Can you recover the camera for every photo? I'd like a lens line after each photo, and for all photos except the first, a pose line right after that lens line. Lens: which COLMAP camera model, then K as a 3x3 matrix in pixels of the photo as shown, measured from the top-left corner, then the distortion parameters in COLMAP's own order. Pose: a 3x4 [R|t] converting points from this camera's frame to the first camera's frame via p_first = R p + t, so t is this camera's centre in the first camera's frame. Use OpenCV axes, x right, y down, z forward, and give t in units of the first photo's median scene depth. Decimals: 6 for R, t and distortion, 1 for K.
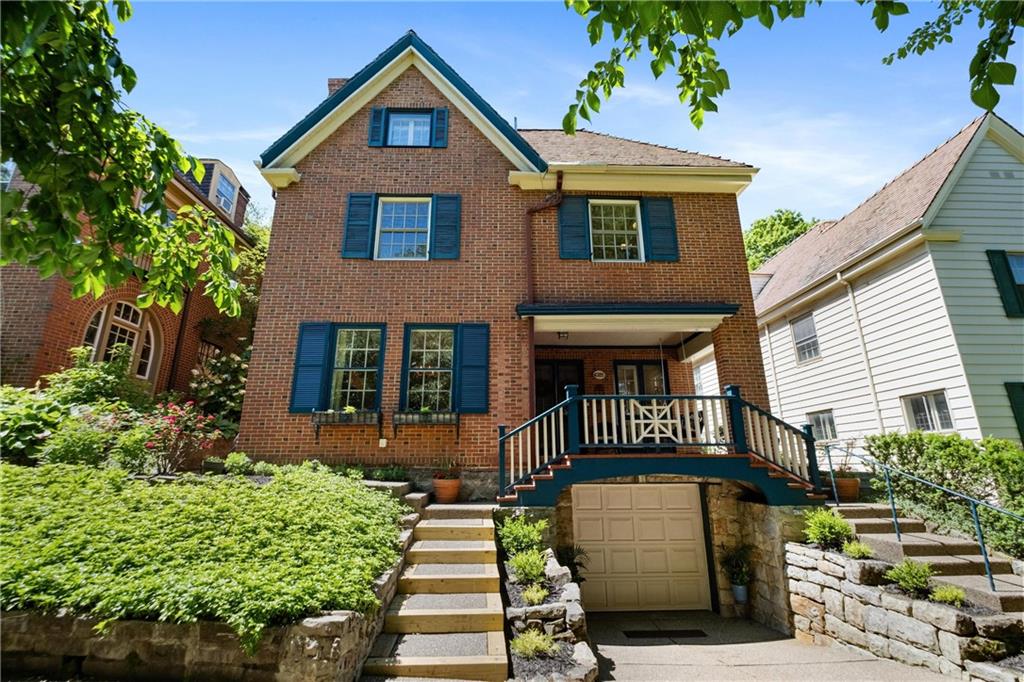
lens RADIAL K [[457.6, 0, 512.0], [0, 457.6, 341.0], [0, 0, 1]] dist [-0.002442, -0.001027]
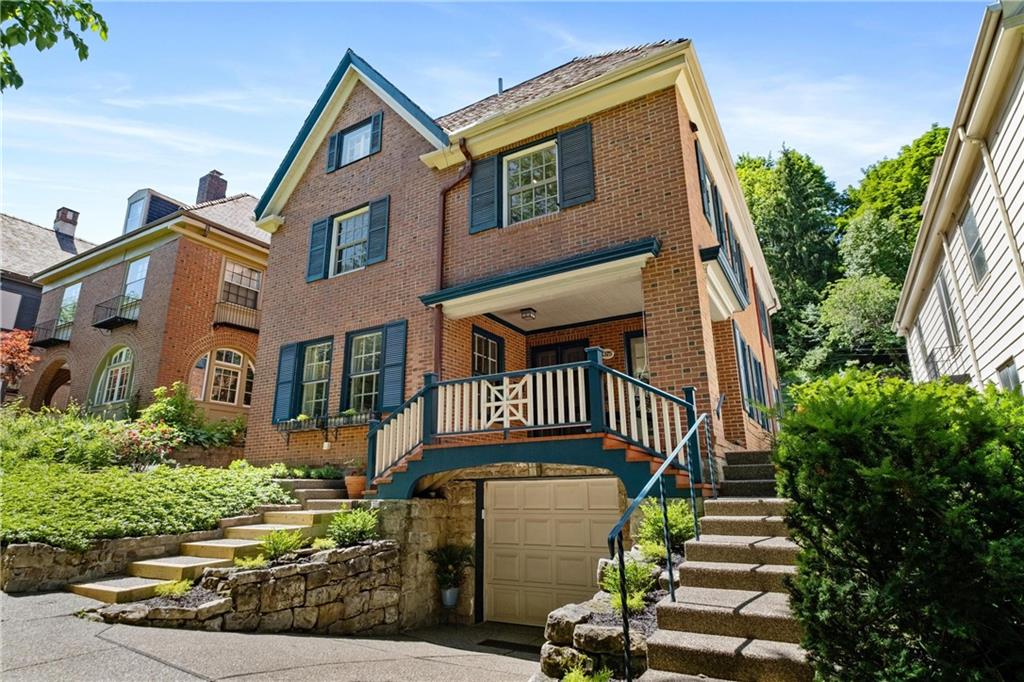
lens RADIAL K [[554.1, 0, 512.0], [0, 554.1, 341.0], [0, 0, 1]] dist [0.000959, -0.000550]
pose [[0.848434, -0.148847, -0.507942, 0.703982], [0.149750, 0.987940, -0.039372, 0.083935], [0.507676, -0.042660, 0.860491, 0.092173]]
